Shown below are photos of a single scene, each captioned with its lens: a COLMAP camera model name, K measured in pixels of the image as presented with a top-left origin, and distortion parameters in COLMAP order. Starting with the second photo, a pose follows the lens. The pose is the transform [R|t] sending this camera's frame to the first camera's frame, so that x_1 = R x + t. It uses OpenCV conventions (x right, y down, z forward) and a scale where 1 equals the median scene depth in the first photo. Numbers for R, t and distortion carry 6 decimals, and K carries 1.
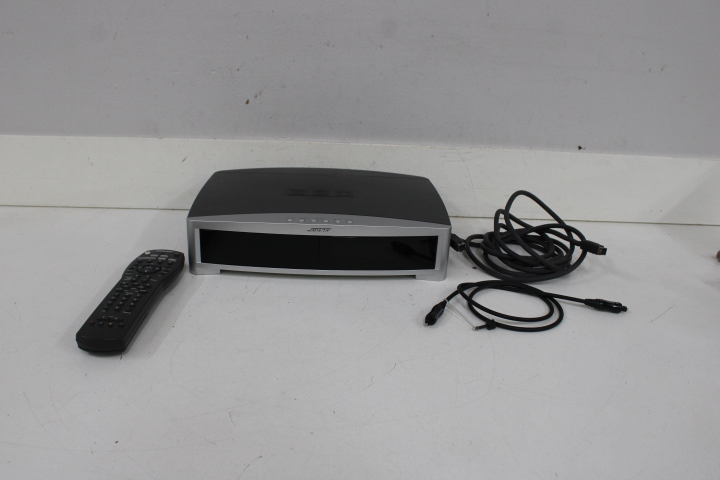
lens RADIAL K [[602.9, 0, 358.3], [0, 602.9, 239.5], [0, 0, 1]] dist [-0.106116, 0.070470]
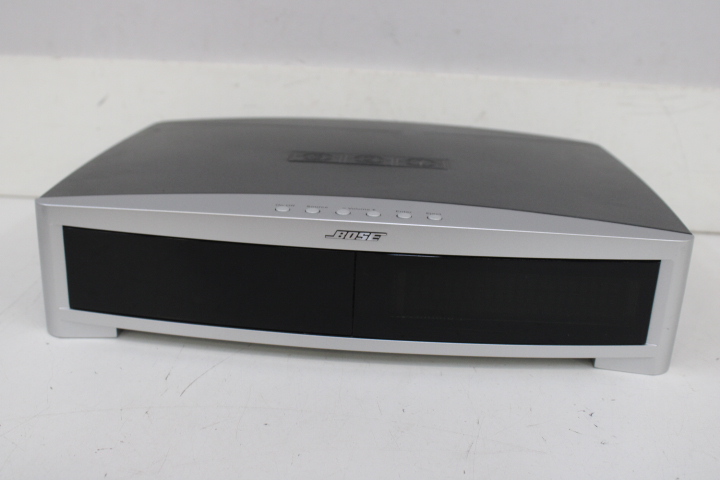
lens RADIAL K [[792.0, 0, 358.9], [0, 792.0, 235.2], [0, 0, 1]] dist [-0.087740, 0.000000]
pose [[0.995257, 0.025428, -0.093895, -0.014498], [-0.030795, 0.997947, -0.056159, 0.011808], [0.092274, 0.058784, 0.993997, 0.470468]]
